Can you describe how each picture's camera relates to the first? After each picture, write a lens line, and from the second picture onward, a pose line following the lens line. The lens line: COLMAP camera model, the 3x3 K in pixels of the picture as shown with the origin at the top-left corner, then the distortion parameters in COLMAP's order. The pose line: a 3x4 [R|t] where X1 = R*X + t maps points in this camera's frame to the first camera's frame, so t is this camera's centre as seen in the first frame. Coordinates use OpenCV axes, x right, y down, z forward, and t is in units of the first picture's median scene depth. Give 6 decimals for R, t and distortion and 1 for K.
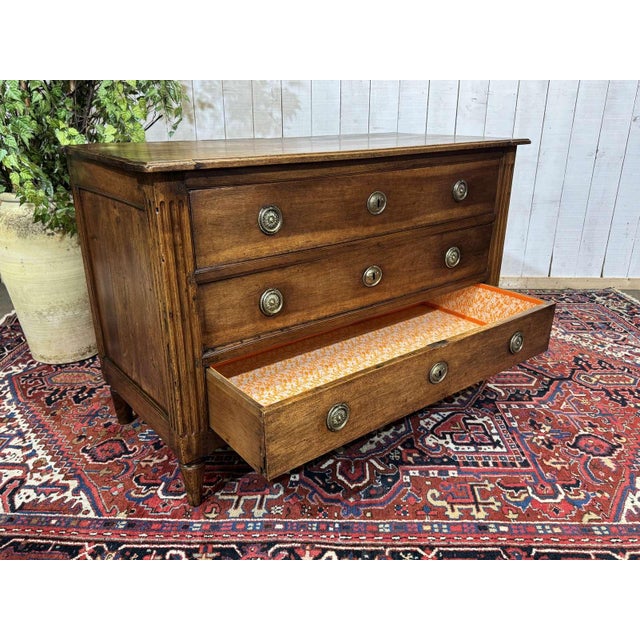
lens RADIAL K [[555.1, 0, 320.5], [0, 555.1, 323.7], [0, 0, 1]] dist [0.079083, -0.137381]
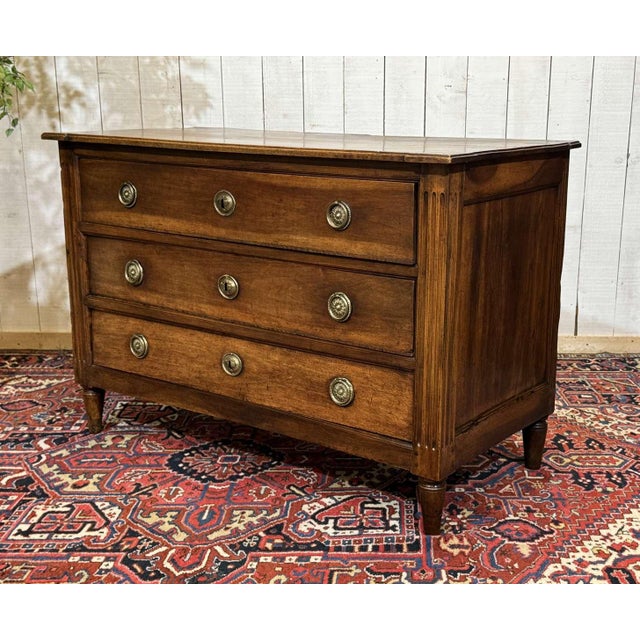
lens RADIAL K [[958.8, 0, 362.2], [0, 958.8, 348.1], [0, 0, 1]] dist [0.222733, -0.606345]
pose [[0.999966, 0.000871, -0.008187, 0.293919], [-0.001769, 0.993889, -0.110371, 0.118473], [0.008040, 0.110382, 0.993857, -0.338036]]
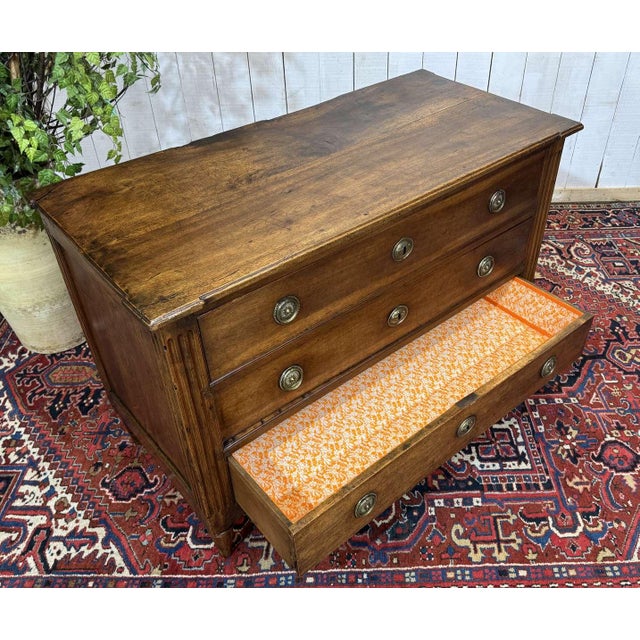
lens RADIAL K [[631.4, 0, 355.8], [0, 631.4, 320.8], [0, 0, 1]] dist [0.104340, -0.193223]
pose [[0.998934, -0.033532, 0.031710, -0.008505], [0.022048, 0.950346, 0.310412, -0.385446], [-0.040544, -0.309382, 0.950073, 0.010797]]
